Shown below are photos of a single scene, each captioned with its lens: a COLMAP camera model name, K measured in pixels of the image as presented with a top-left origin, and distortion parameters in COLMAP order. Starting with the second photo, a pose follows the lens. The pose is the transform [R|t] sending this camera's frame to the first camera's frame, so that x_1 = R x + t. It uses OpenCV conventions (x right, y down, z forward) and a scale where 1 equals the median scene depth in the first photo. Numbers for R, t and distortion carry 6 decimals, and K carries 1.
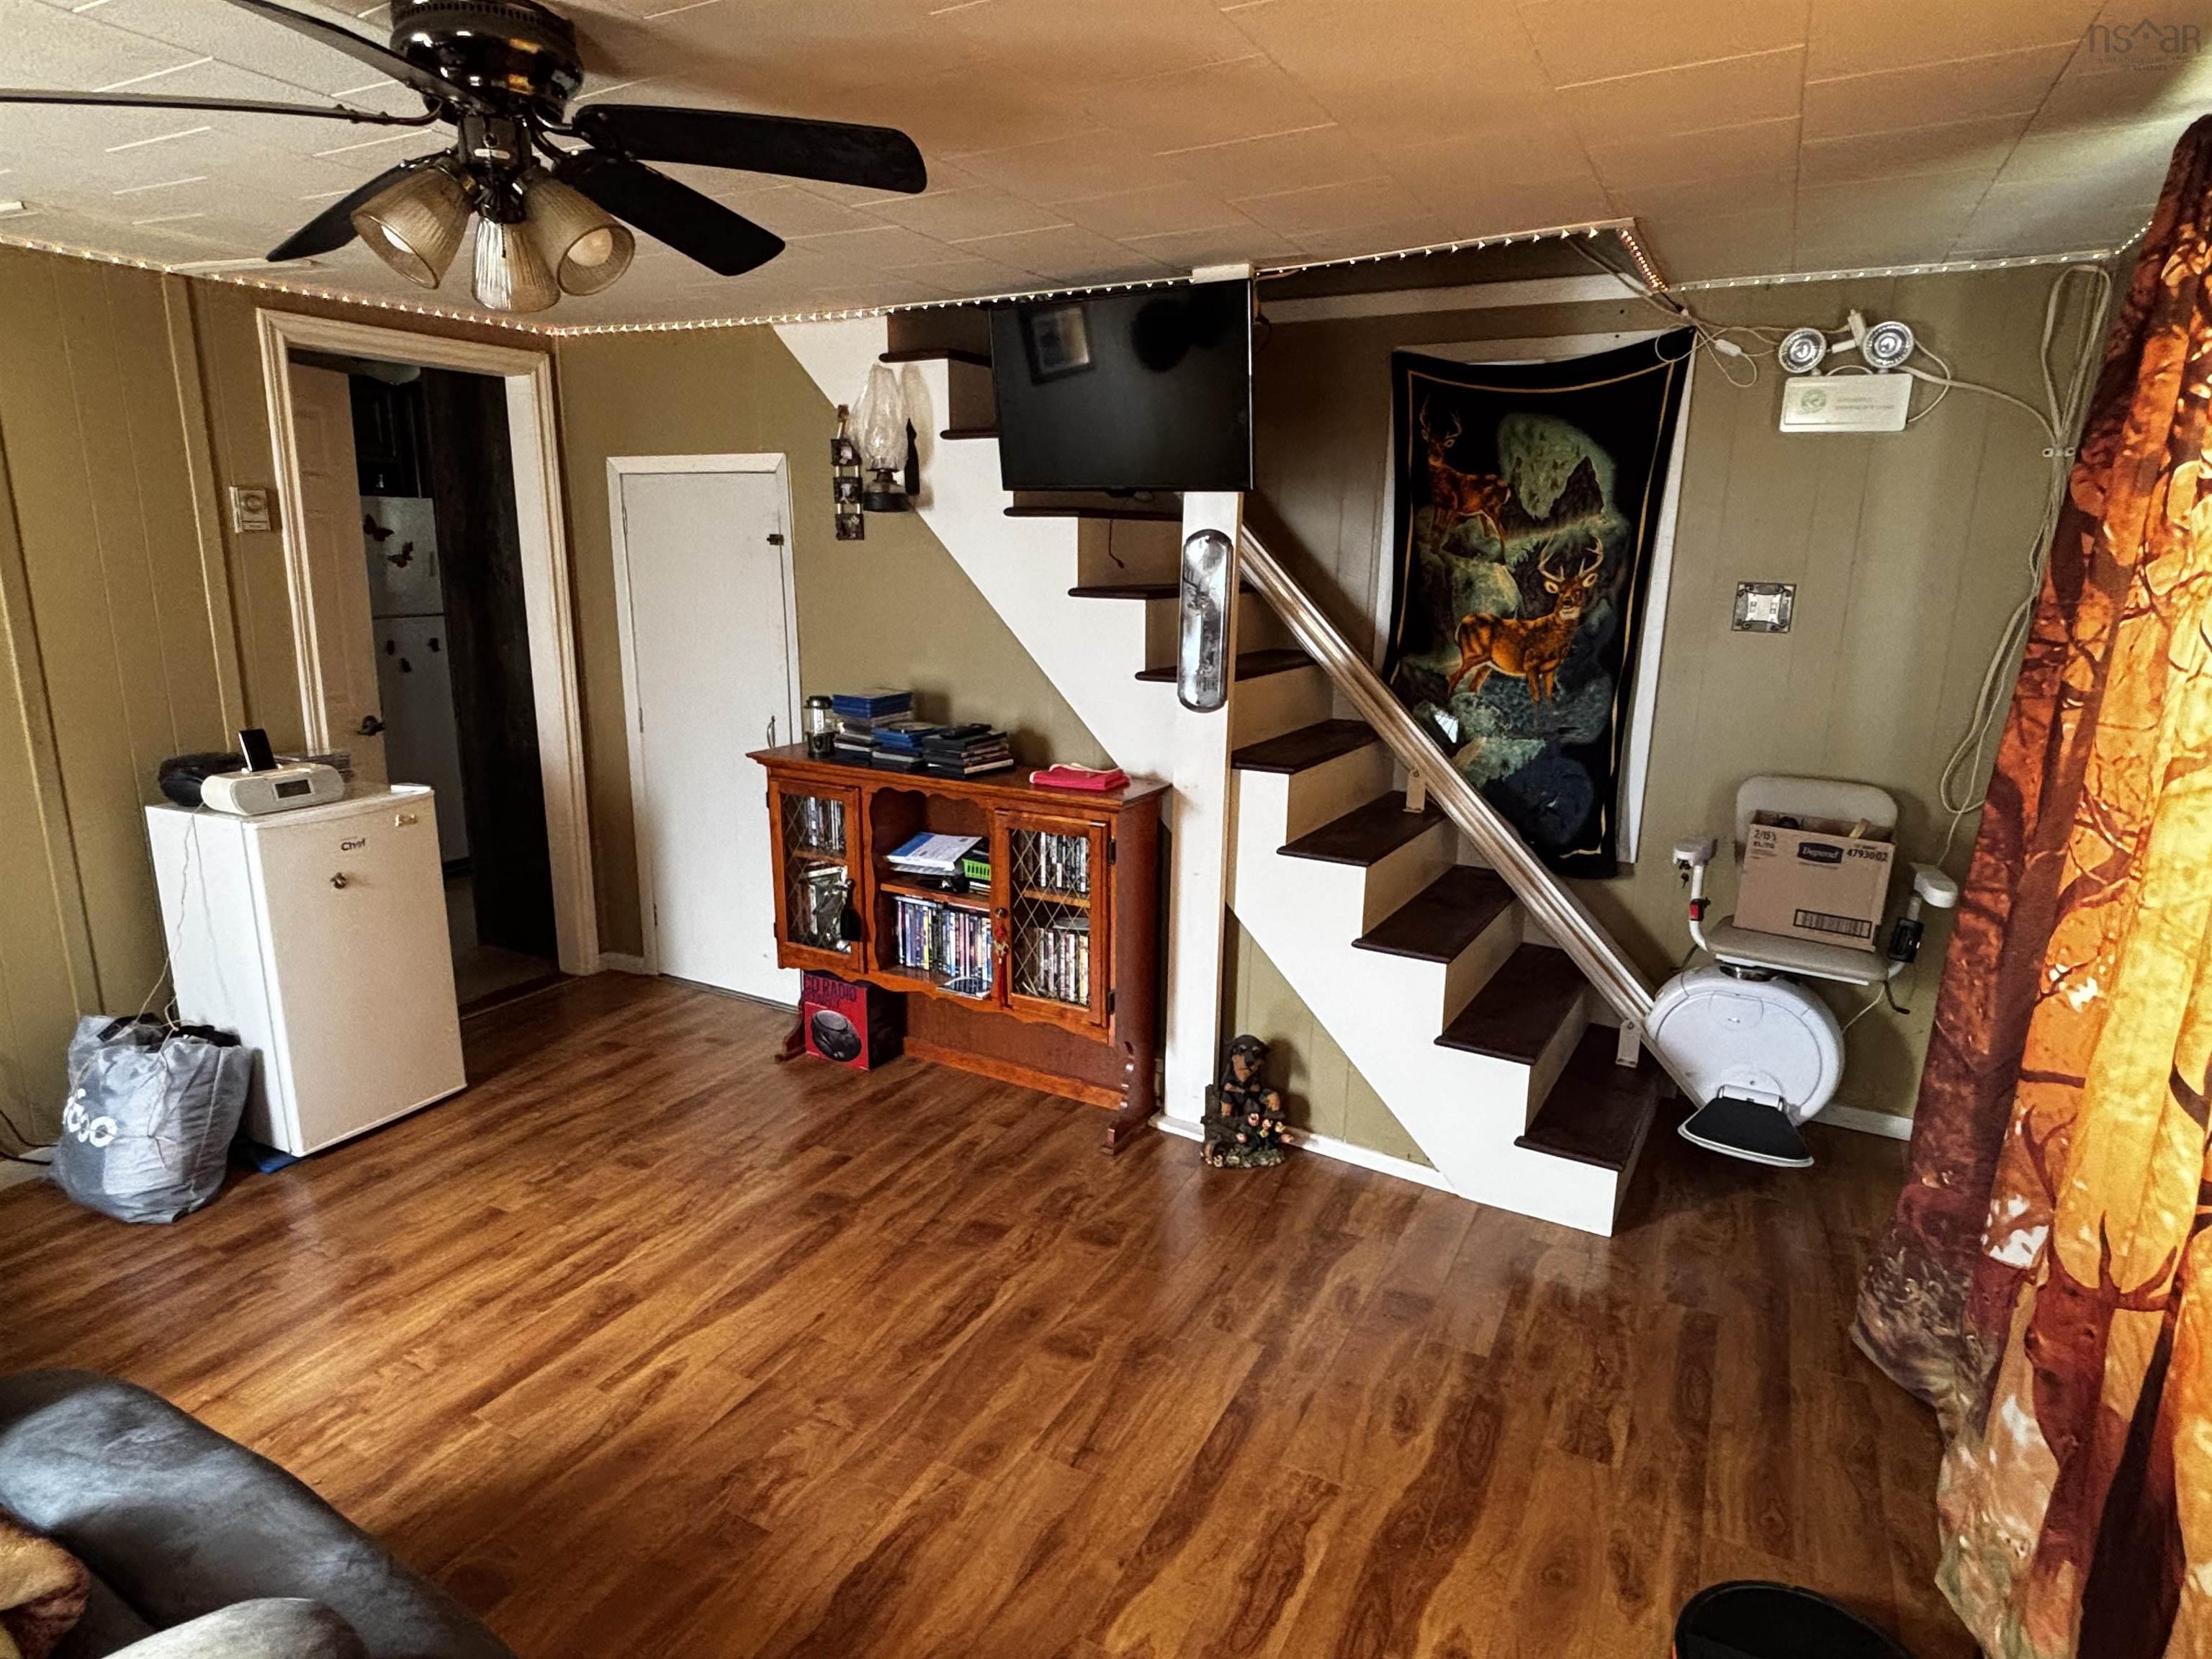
lens RADIAL K [[1208.8, 0, 1100.3], [0, 1208.8, 853.2], [0, 0, 1]] dist [0.000707, -0.024905]
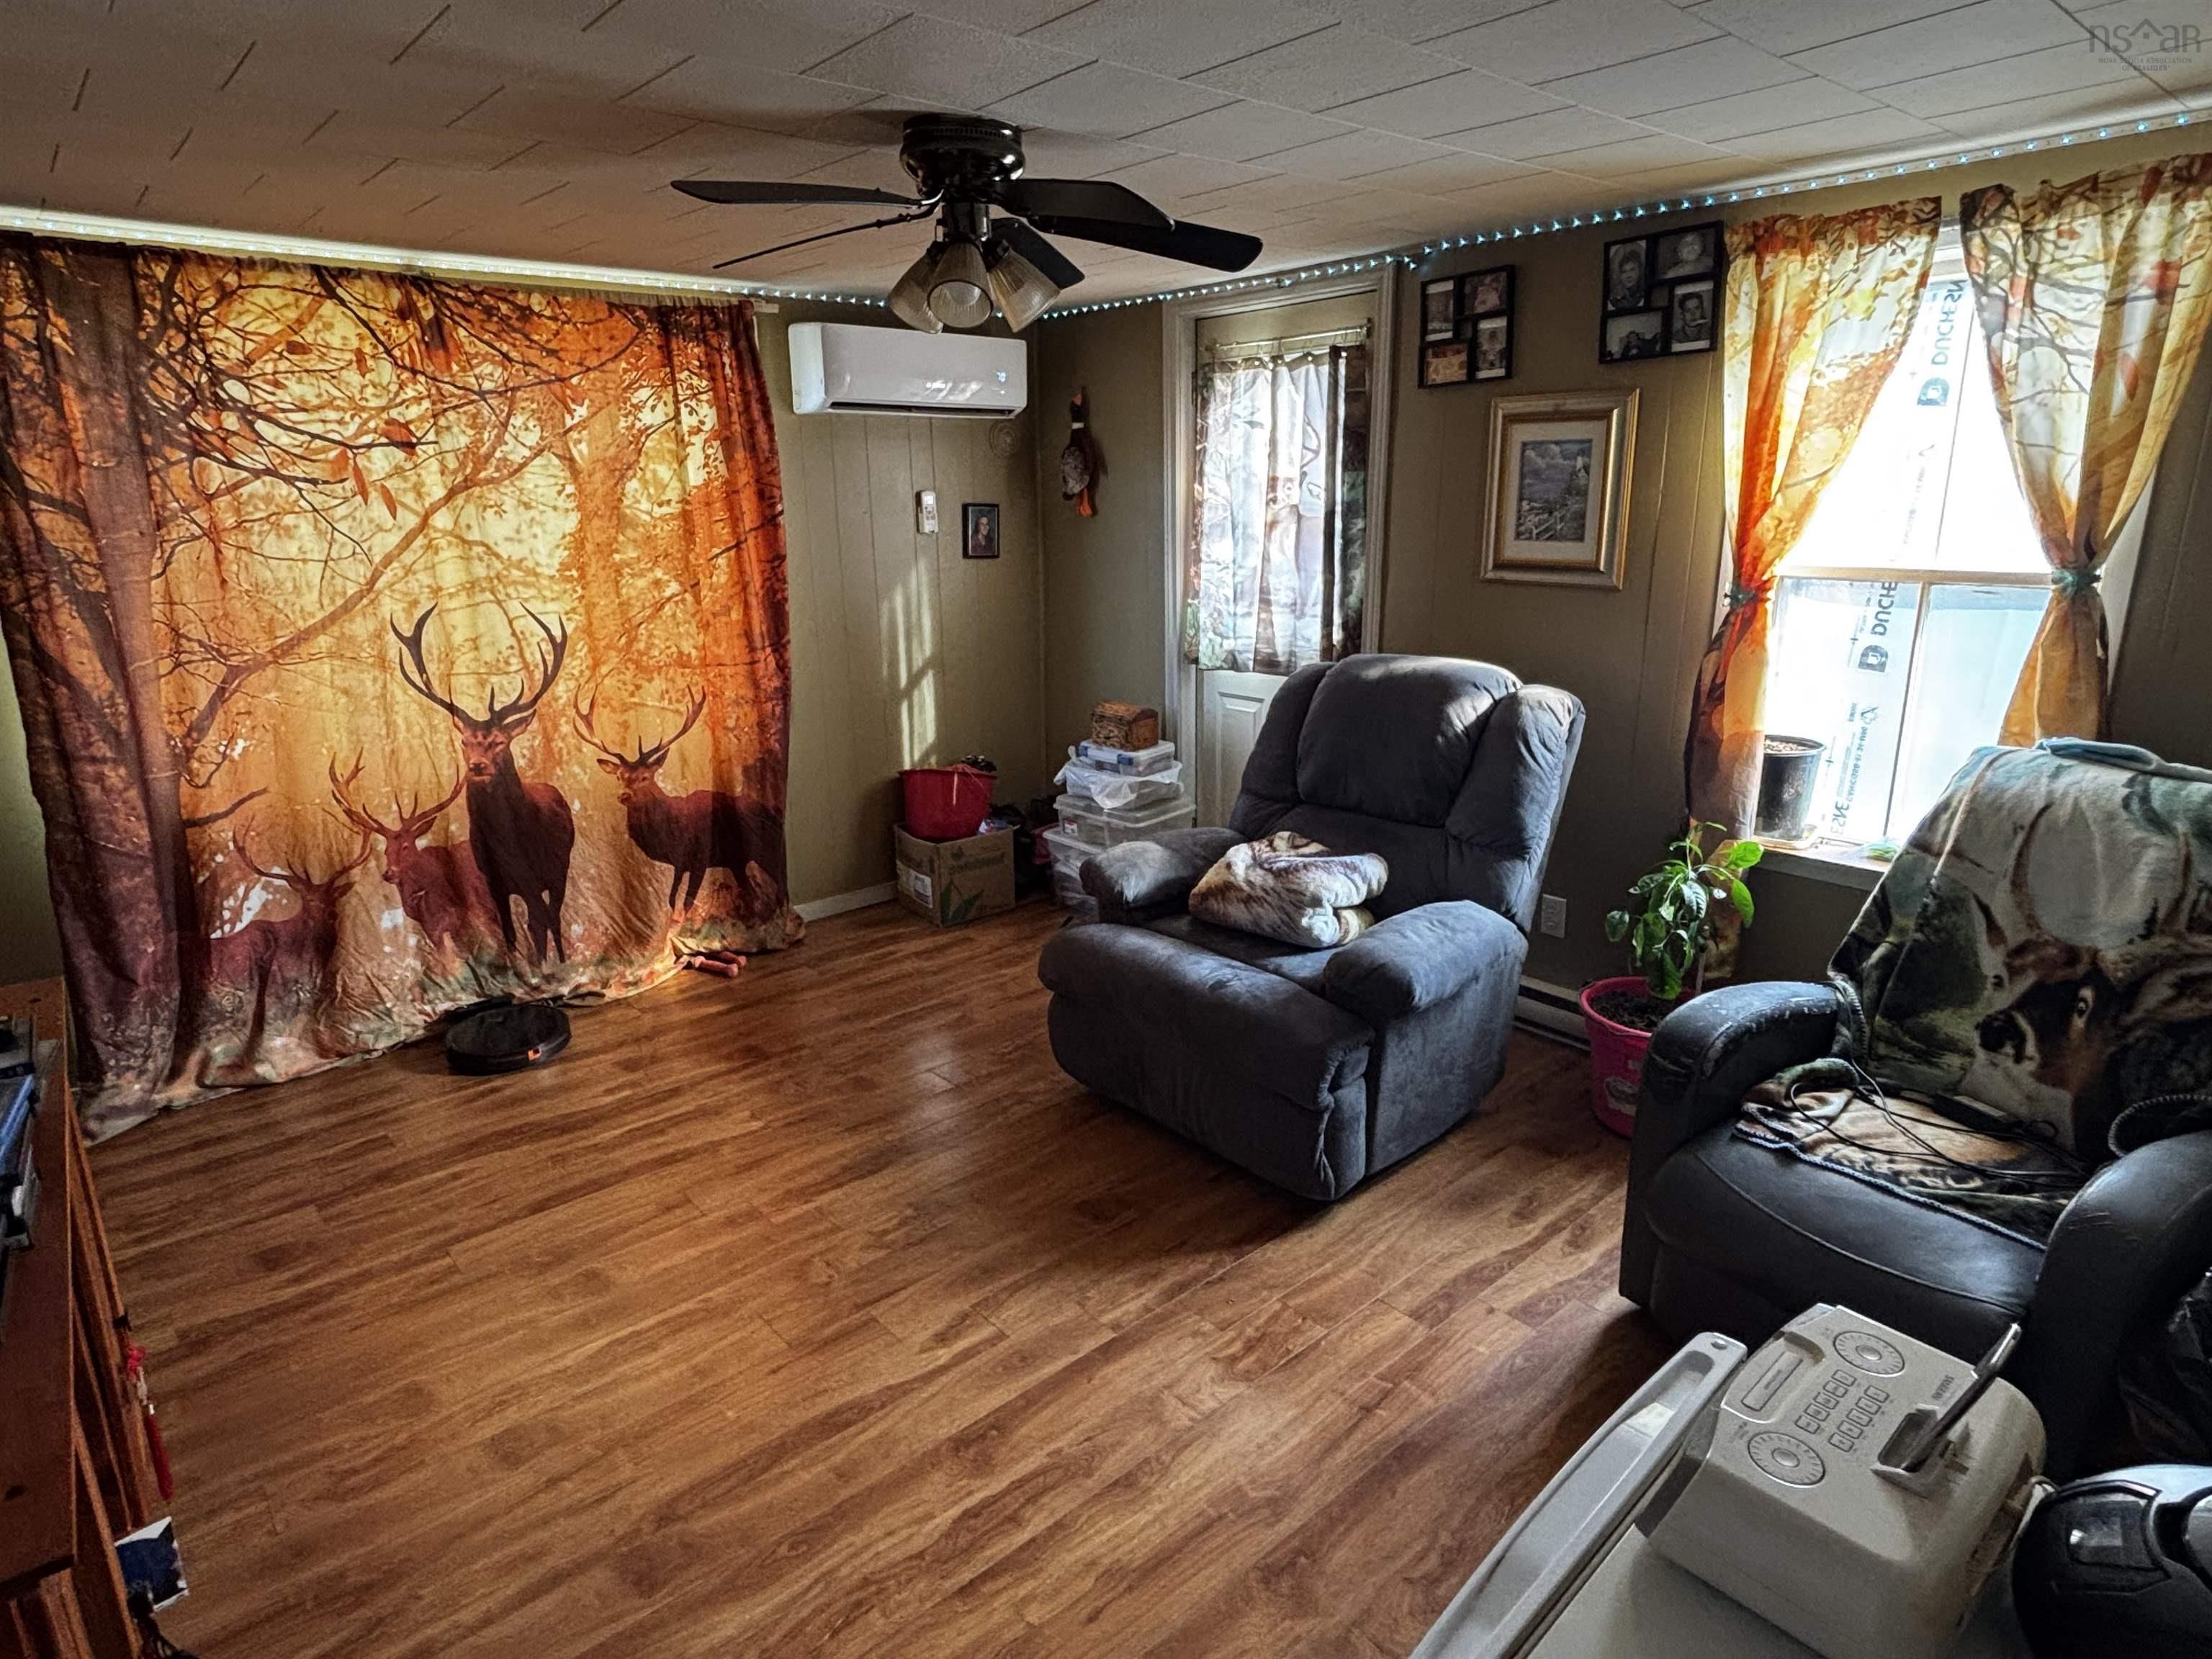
lens RADIAL K [[1232.8, 0, 1095.6], [0, 1232.8, 827.0], [0, 0, 1]] dist [0.021571, -0.026504]
pose [[-0.930763, -0.103556, 0.350652, -0.728063], [0.081450, 0.876225, 0.474969, -0.388232], [-0.356436, 0.470644, -0.807123, 1.450686]]
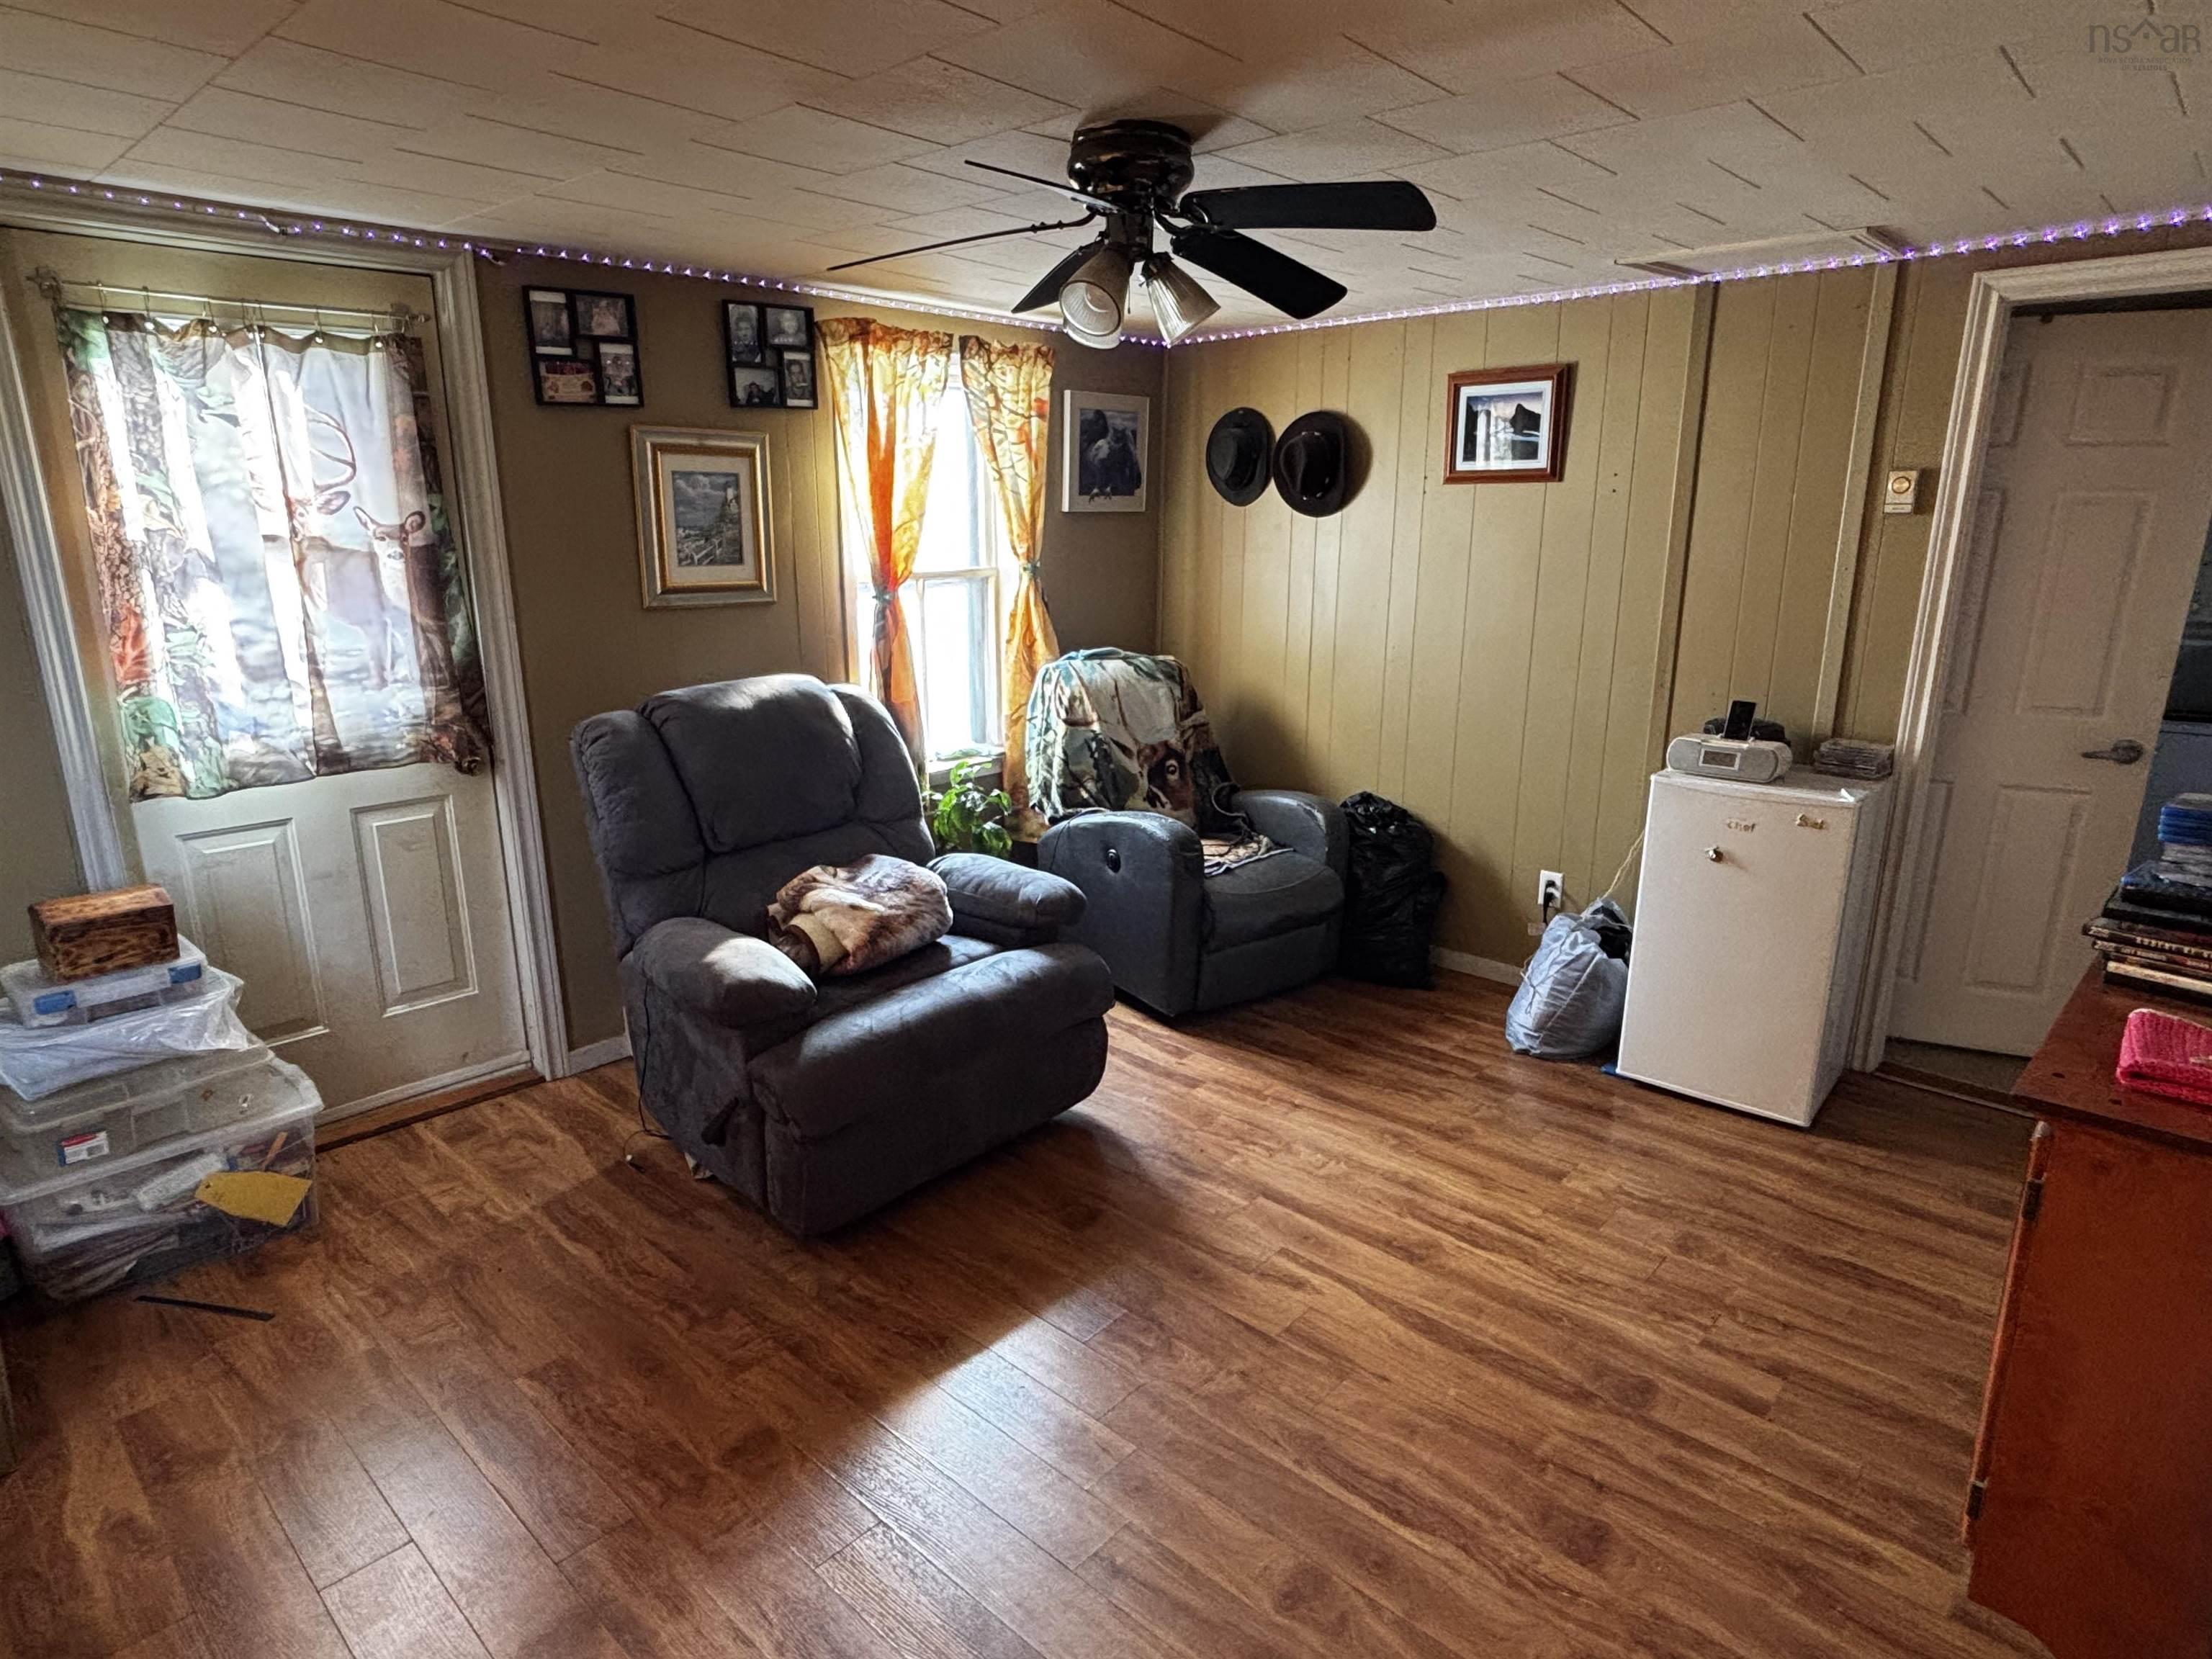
lens RADIAL K [[1232.8, 0, 1095.6], [0, 1232.8, 827.0], [0, 0, 1]] dist [0.021571, -0.026504]
pose [[-0.272794, 0.223283, -0.935803, 0.599043], [-0.229129, 0.929628, 0.288603, -0.219078], [0.934389, 0.293149, -0.202436, 0.851823]]
